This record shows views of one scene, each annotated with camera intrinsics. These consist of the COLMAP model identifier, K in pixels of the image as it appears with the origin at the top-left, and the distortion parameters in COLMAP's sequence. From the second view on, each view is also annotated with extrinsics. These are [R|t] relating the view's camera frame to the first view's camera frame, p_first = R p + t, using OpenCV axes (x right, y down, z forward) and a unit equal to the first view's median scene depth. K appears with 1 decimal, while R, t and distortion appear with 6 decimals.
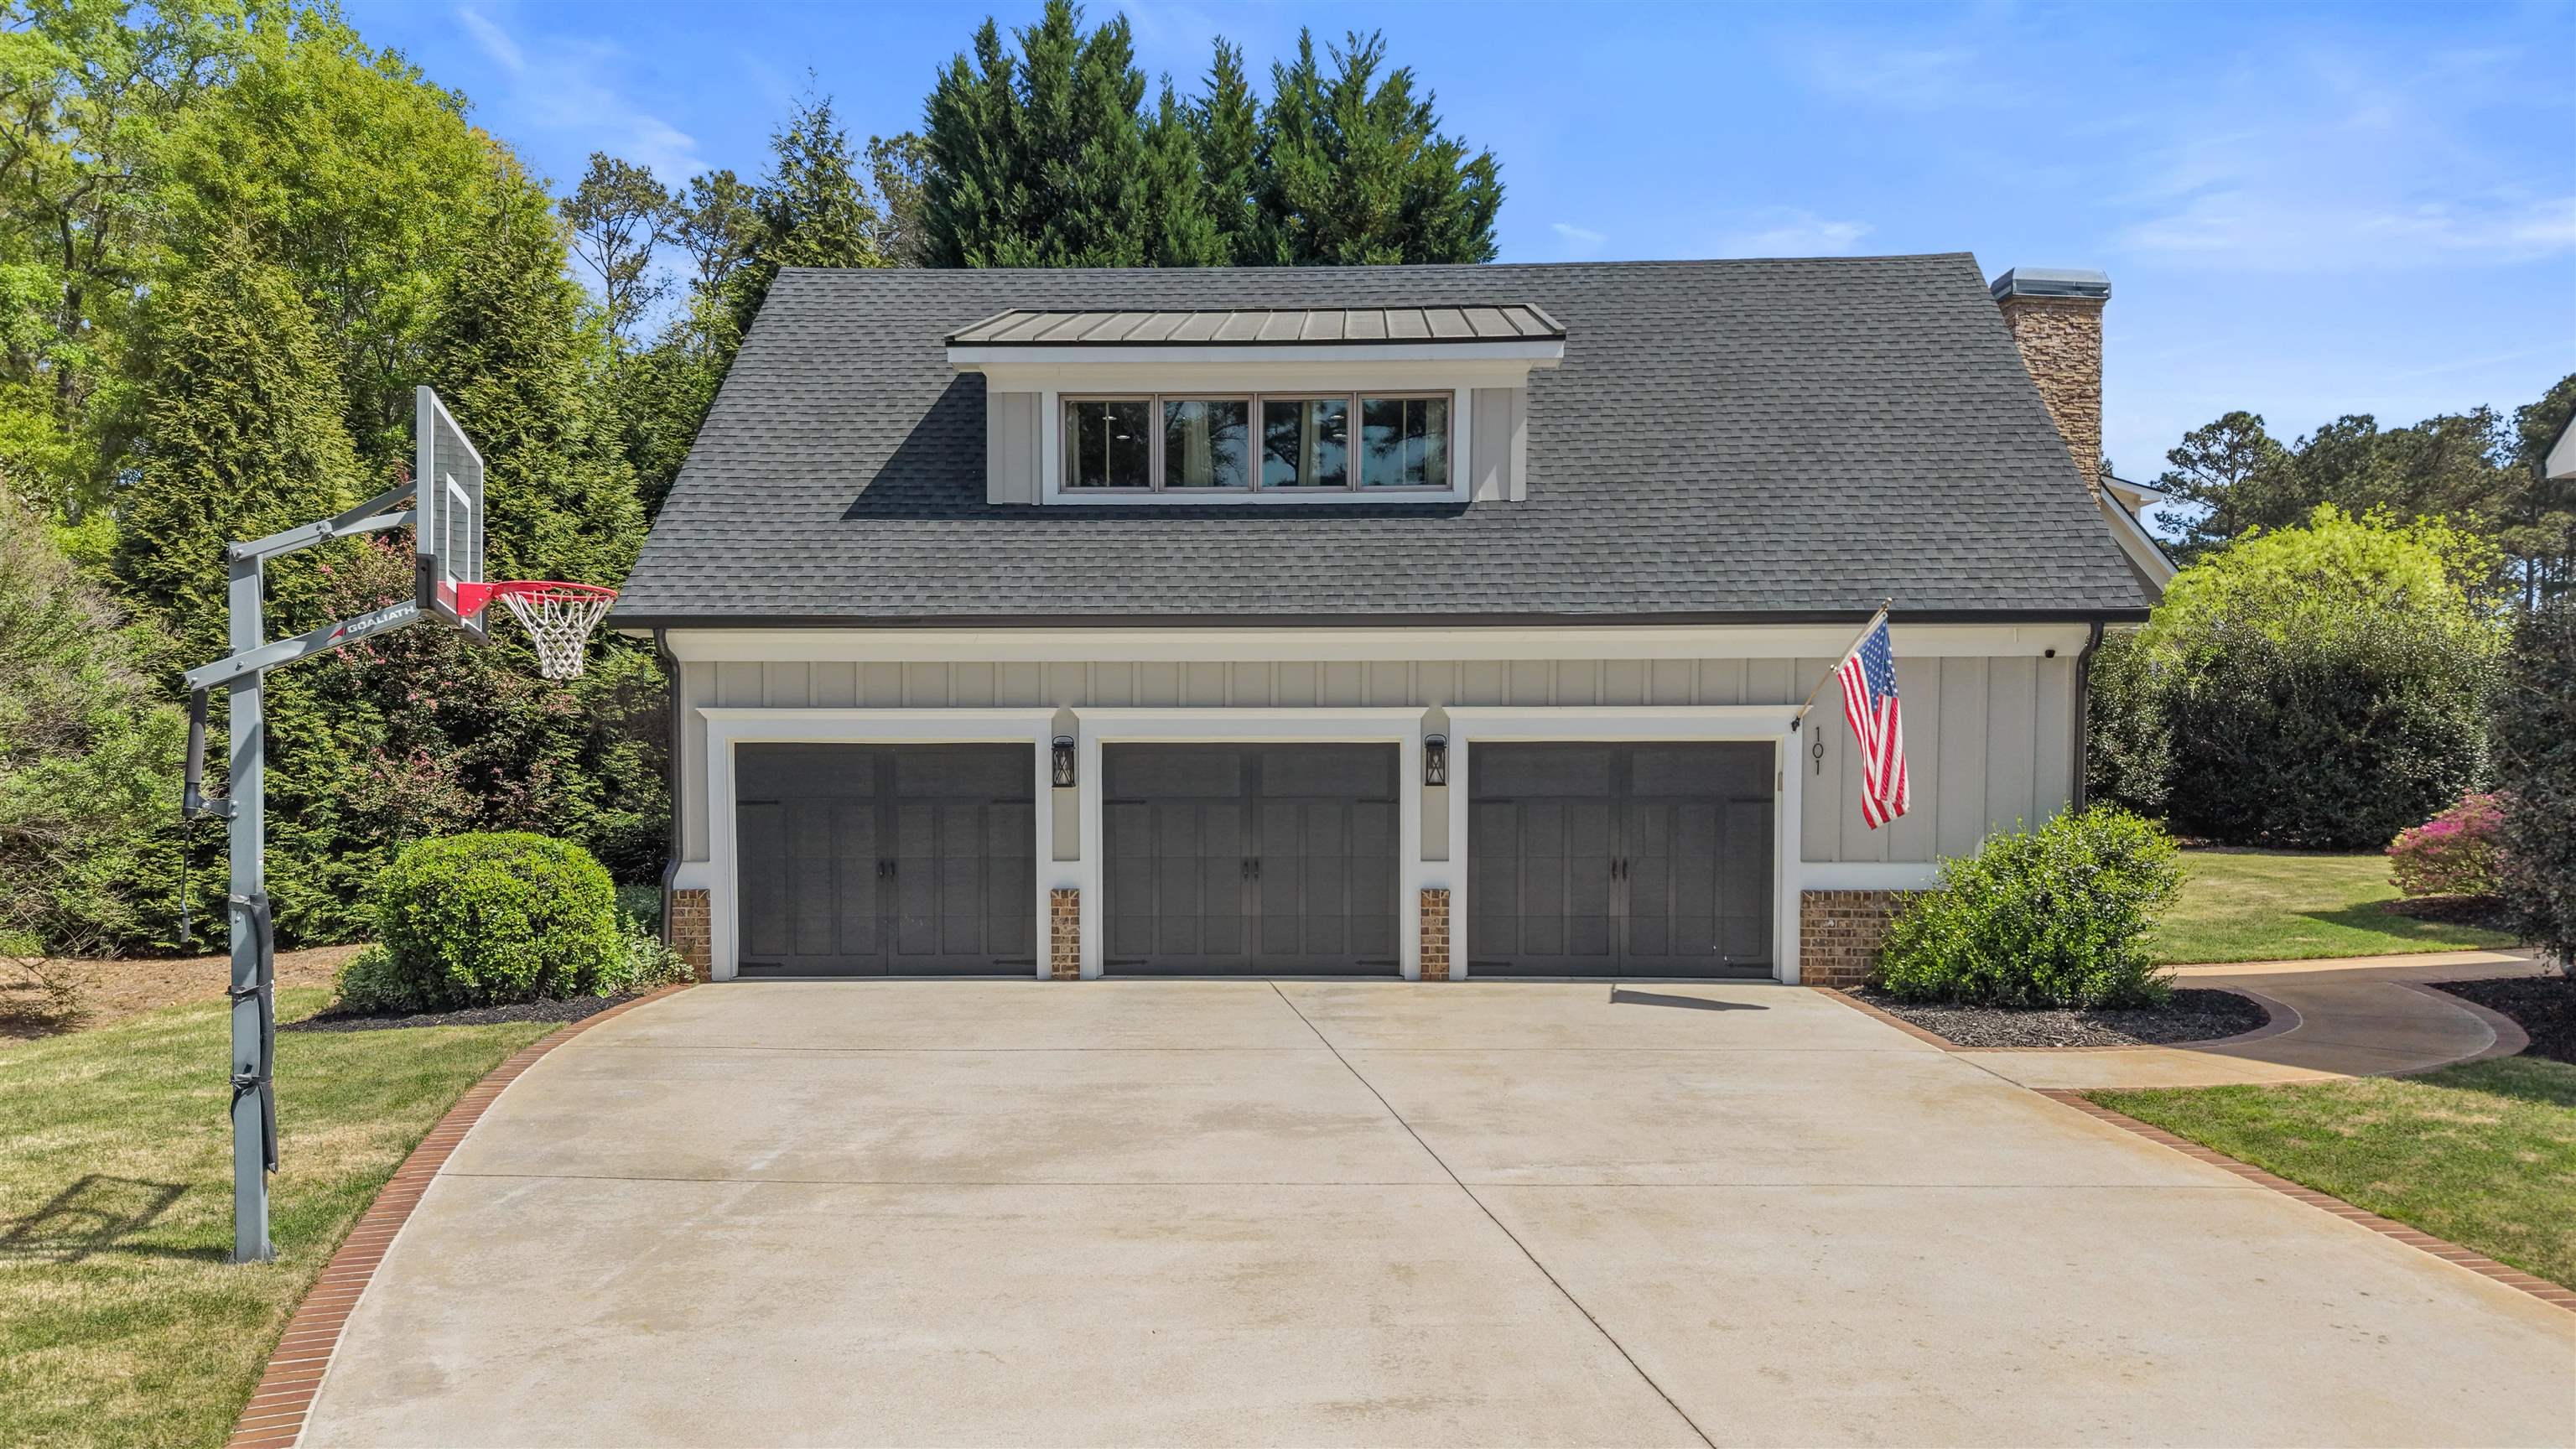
lens RADIAL K [[1745.9, 0, 1318.3], [0, 1745.9, 890.6], [0, 0, 1]] dist [0.038417, -0.035253]
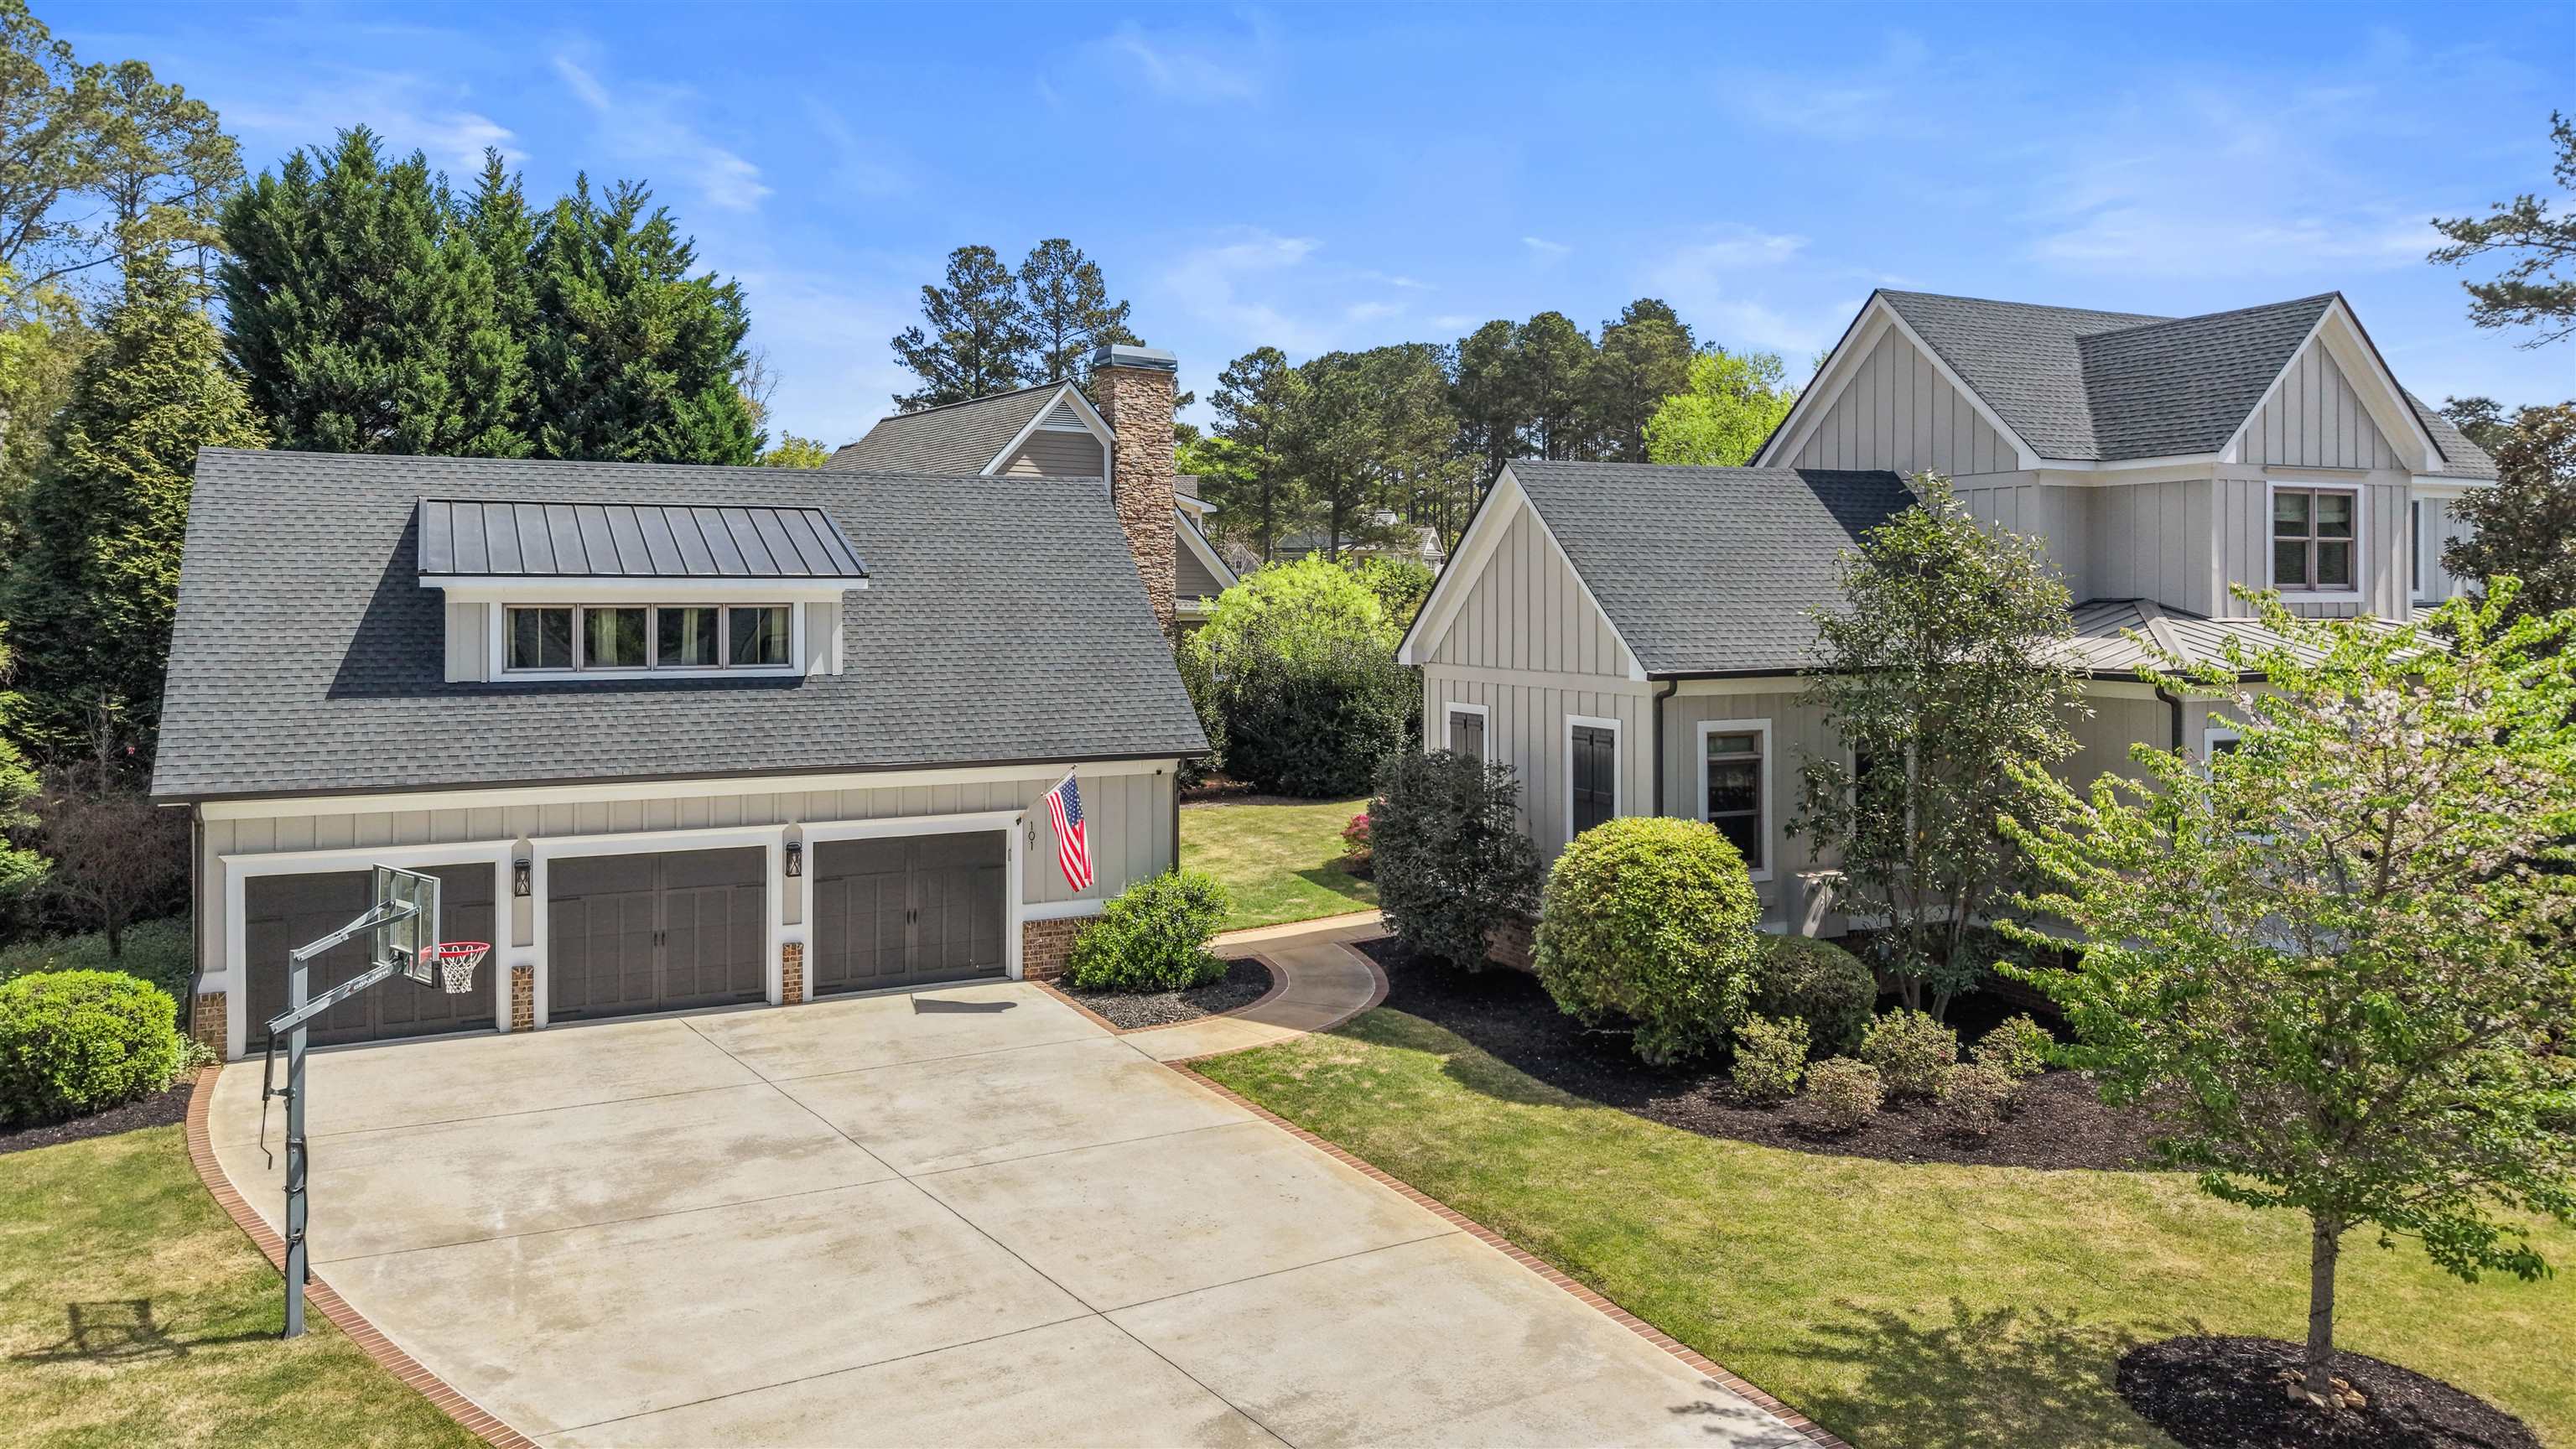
lens RADIAL K [[1745.9, 0, 1295.4], [0, 1745.9, 619.3], [0, 0, 1]] dist [0.038417, -0.035253]
pose [[0.882854, -0.006034, 0.469608, -0.258177], [0.023137, 0.999262, -0.030657, -0.221204], [-0.469077, 0.037931, 0.882342, -0.557834]]
